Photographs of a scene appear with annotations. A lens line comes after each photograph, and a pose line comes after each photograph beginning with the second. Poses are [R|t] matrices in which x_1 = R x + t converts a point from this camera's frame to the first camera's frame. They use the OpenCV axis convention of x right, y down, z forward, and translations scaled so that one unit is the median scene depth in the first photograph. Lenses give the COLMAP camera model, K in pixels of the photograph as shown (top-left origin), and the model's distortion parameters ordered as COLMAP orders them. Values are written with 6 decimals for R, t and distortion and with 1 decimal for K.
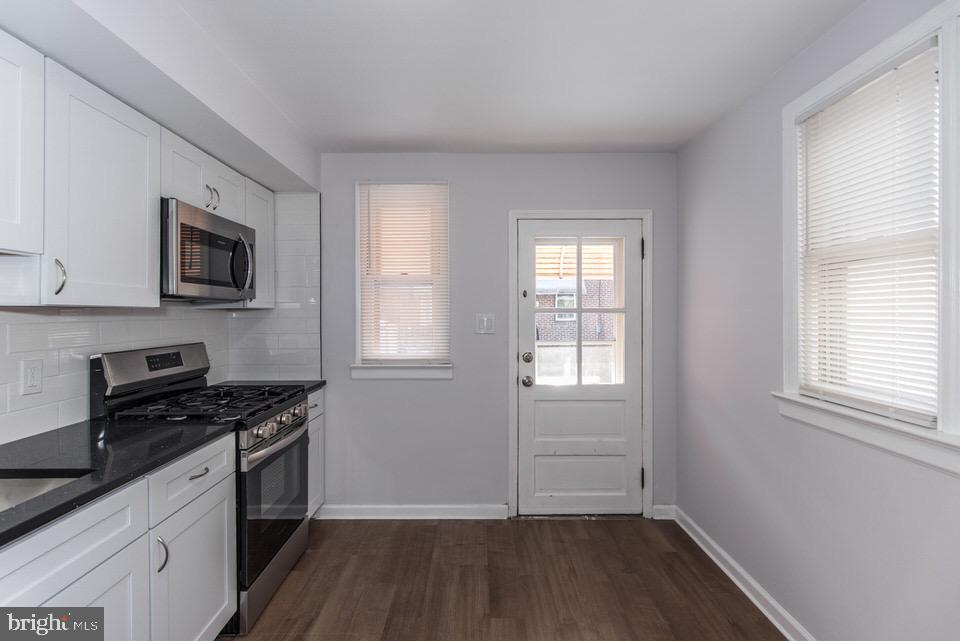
lens RADIAL K [[485.4, 0, 474.9], [0, 485.4, 313.3], [0, 0, 1]] dist [0.006819, -0.001243]
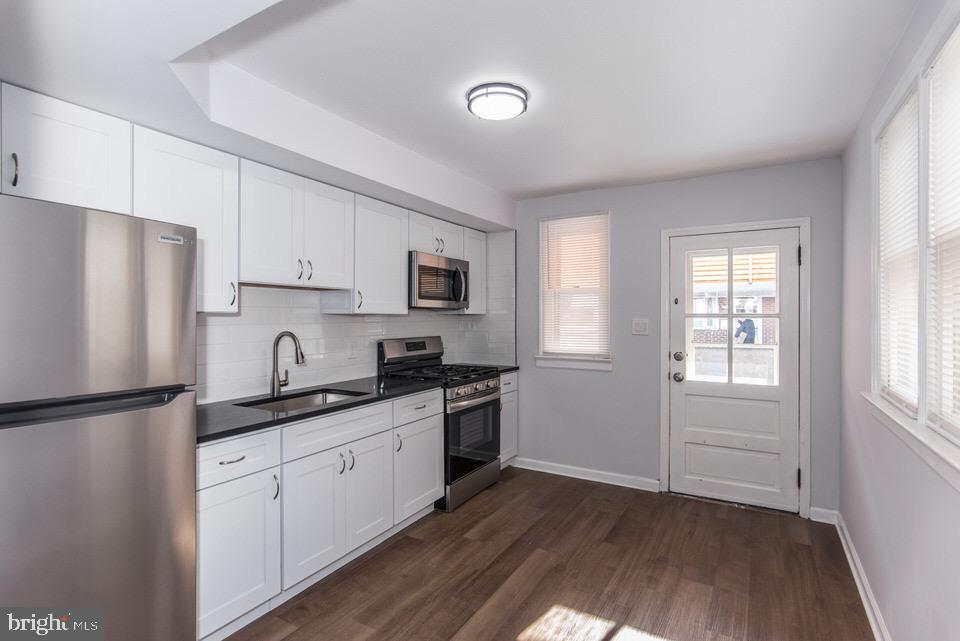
lens RADIAL K [[485.4, 0, 481.7], [0, 485.4, 320.1], [0, 0, 1]] dist [0.006819, -0.001243]
pose [[0.865588, 0.005443, -0.500727, 0.304997], [-0.002706, 0.999977, 0.006192, -0.001233], [0.500749, -0.004005, 0.865583, -0.251455]]
